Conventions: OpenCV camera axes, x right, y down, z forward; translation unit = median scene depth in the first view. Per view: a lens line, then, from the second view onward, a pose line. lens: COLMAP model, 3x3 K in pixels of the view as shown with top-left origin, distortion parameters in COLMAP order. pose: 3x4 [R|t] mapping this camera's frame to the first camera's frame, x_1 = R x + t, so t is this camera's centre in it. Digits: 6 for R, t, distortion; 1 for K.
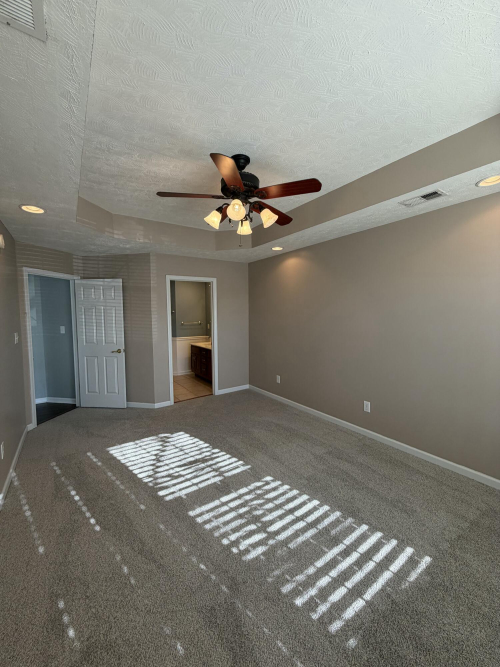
lens RADIAL K [[265.4, 0, 248.8], [0, 265.4, 331.4], [0, 0, 1]] dist [0.000064, -0.000212]
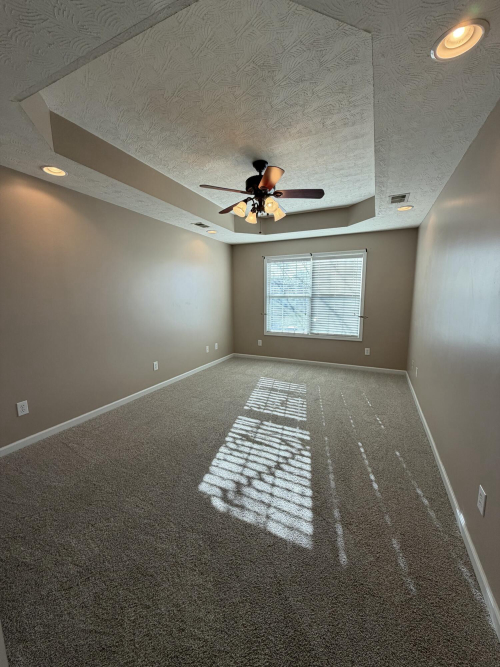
lens RADIAL K [[265.4, 0, 247.5], [0, 265.4, 332.9], [0, 0, 1]] dist [0.000064, -0.000212]
pose [[-0.499854, -0.116814, 0.858196, -1.022632], [0.061780, 0.983530, 0.169858, -0.061864], [-0.863903, 0.137924, -0.484405, 1.536999]]
